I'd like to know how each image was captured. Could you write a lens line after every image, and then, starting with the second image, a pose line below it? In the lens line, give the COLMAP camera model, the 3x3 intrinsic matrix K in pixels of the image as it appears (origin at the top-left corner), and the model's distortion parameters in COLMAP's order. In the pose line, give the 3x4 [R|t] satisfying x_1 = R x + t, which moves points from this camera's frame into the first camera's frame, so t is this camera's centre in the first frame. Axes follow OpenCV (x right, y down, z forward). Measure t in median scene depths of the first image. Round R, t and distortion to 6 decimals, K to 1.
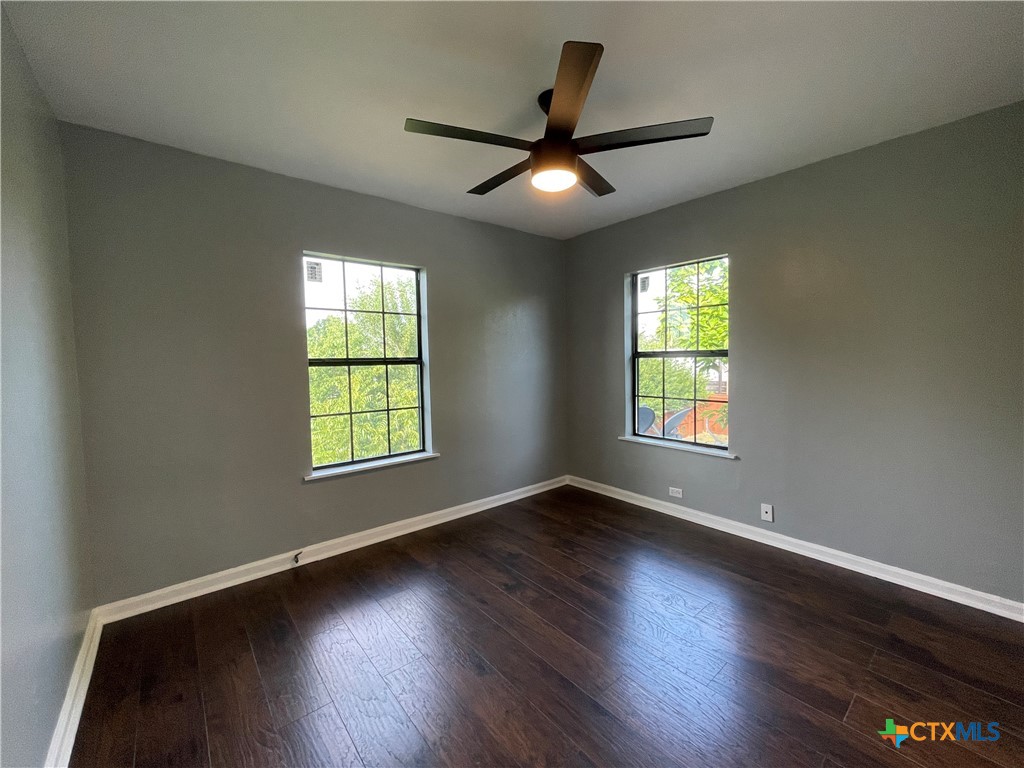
lens RADIAL K [[414.3, 0, 512.0], [0, 414.3, 384.0], [0, 0, 1]] dist [-0.001066, -0.000300]
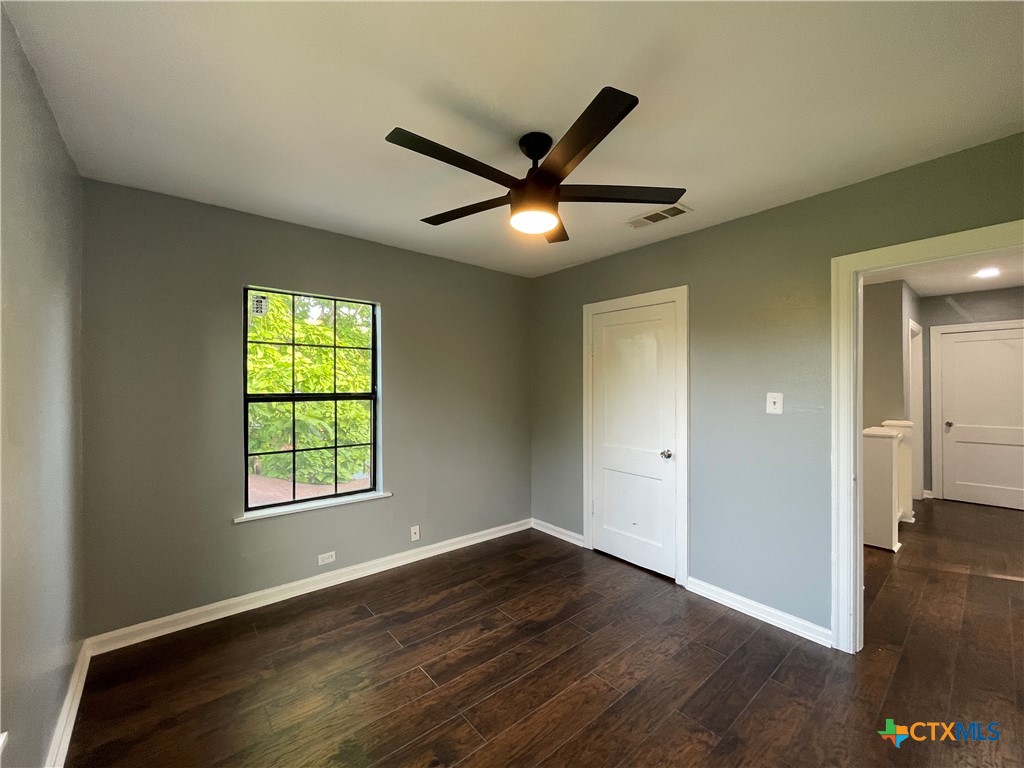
lens RADIAL K [[414.3, 0, 512.0], [0, 414.3, 384.0], [0, 0, 1]] dist [-0.001066, -0.000300]
pose [[-0.002313, 0.023295, 0.999726, -0.581890], [0.066584, 0.997514, -0.023089, -0.065571], [-0.997778, 0.066513, -0.003859, 0.738389]]
